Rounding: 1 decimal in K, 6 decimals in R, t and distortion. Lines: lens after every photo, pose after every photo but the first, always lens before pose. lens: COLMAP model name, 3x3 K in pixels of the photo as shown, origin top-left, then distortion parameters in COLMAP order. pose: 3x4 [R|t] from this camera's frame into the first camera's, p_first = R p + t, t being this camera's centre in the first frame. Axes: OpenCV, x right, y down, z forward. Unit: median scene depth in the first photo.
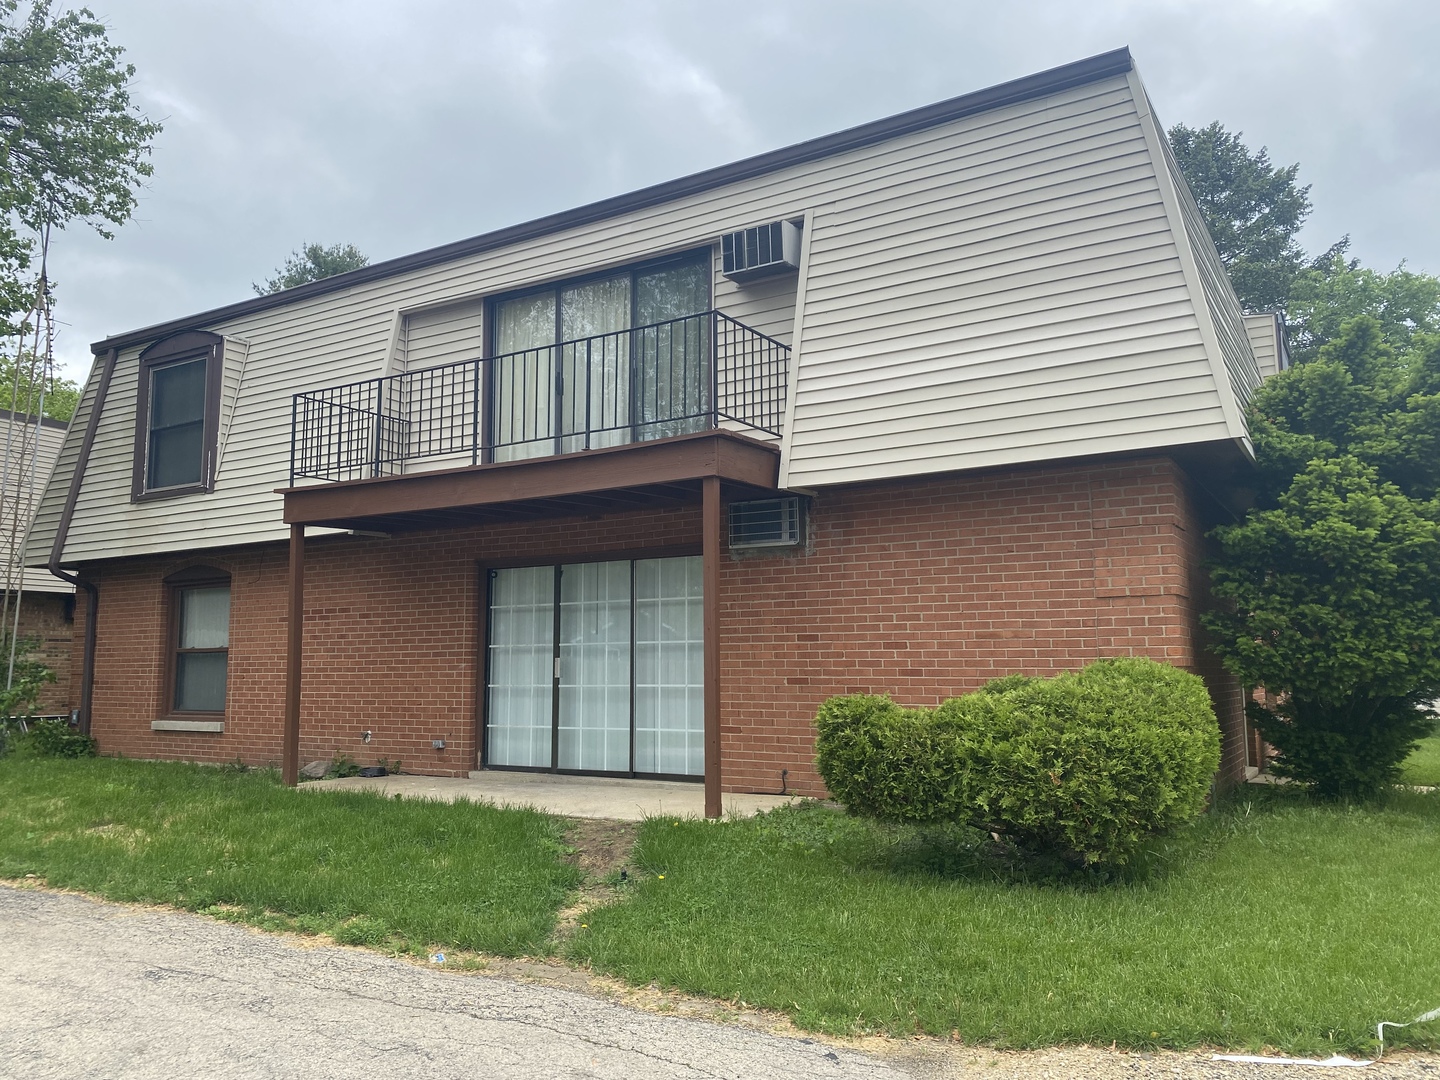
lens RADIAL K [[1104.6, 0, 720.0], [0, 1104.6, 540.0], [0, 0, 1]] dist [-0.004831, -0.001654]
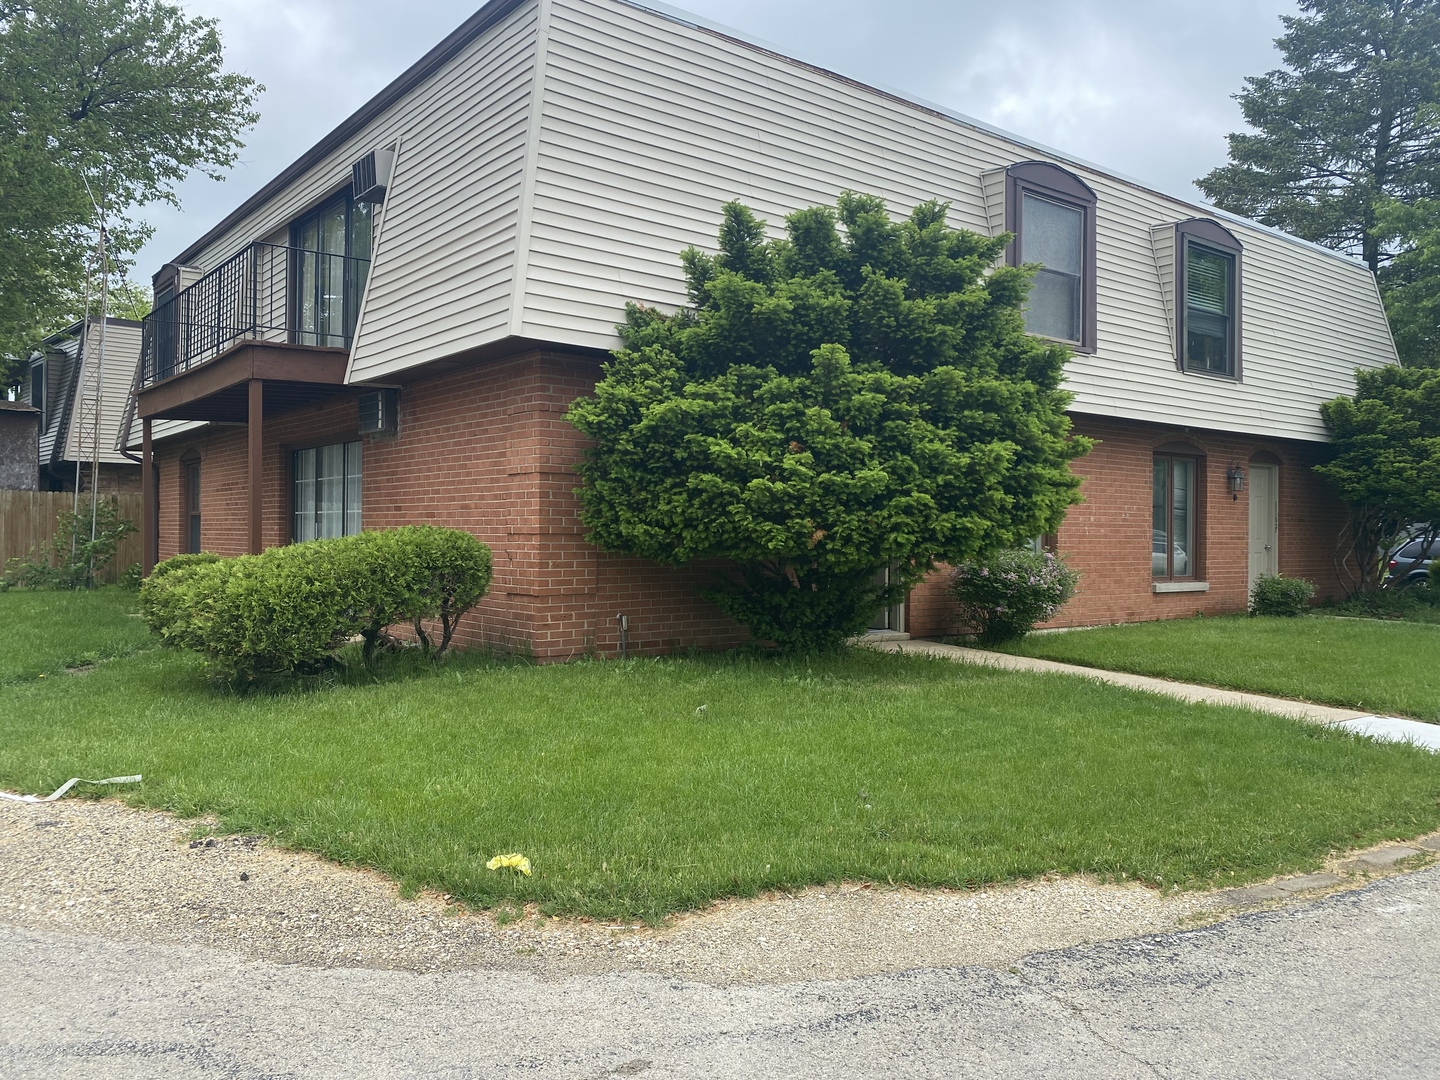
lens RADIAL K [[1104.6, 0, 720.0], [0, 1104.6, 540.0], [0, 0, 1]] dist [-0.004831, -0.001654]
pose [[0.940137, 0.016448, -0.340400, 0.851405], [0.024539, 0.992975, 0.115754, -0.007787], [0.339913, -0.117178, 0.933128, -0.015197]]
